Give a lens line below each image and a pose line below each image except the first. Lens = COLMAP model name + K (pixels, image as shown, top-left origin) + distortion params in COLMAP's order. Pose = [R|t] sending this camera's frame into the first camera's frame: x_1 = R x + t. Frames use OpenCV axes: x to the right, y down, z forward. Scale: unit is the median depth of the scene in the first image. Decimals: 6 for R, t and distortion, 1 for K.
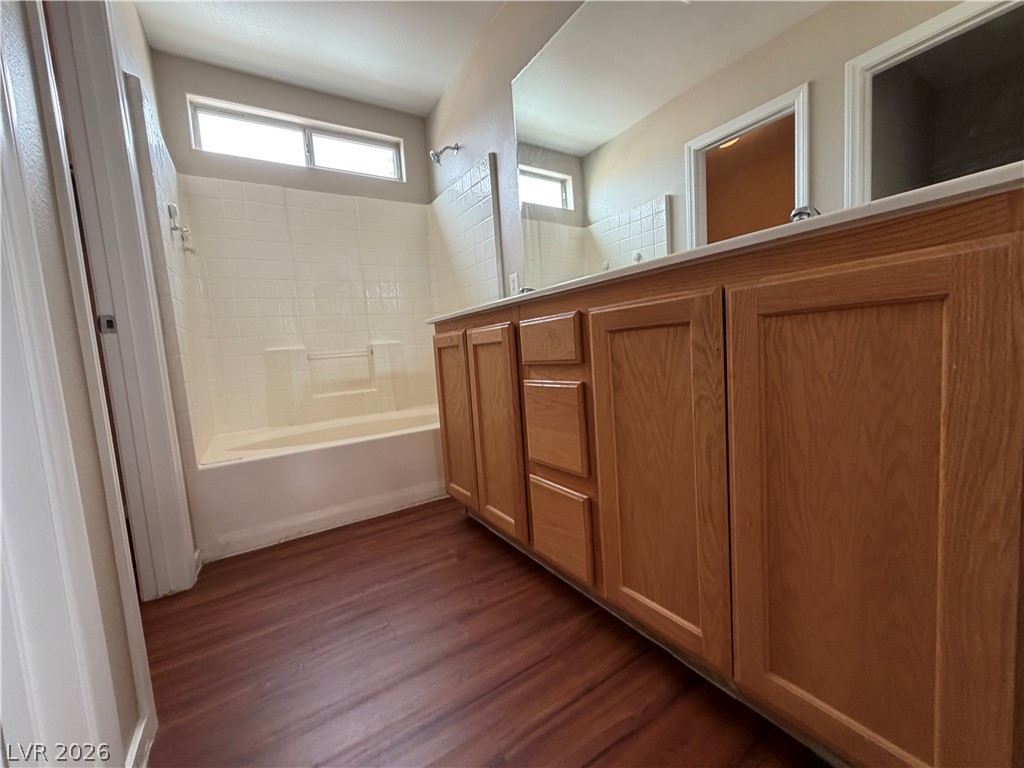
lens RADIAL K [[407.5, 0, 511.7], [0, 407.5, 383.5], [0, 0, 1]] dist [0.000248, 0.000064]
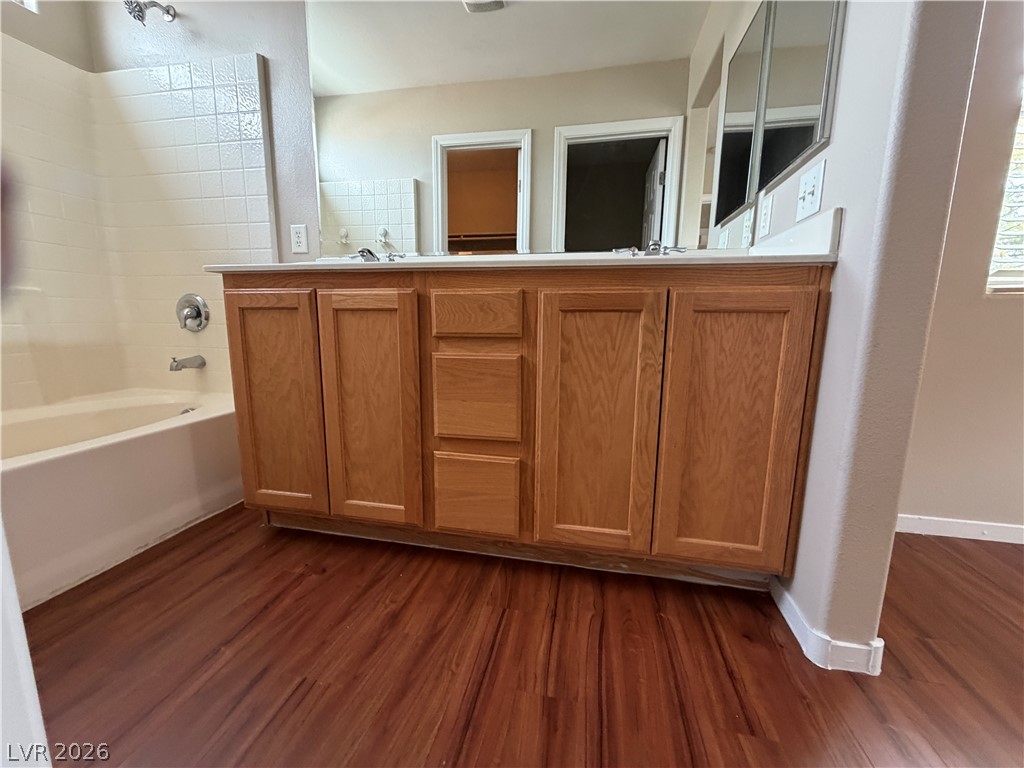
lens RADIAL K [[407.5, 0, 507.3], [0, 407.5, 385.2], [0, 0, 1]] dist [0.000248, 0.000064]
pose [[0.697200, -0.039589, 0.715782, -0.709921], [0.002447, 0.998600, 0.052848, 0.023028], [-0.716872, -0.035094, 0.696321, 0.295350]]
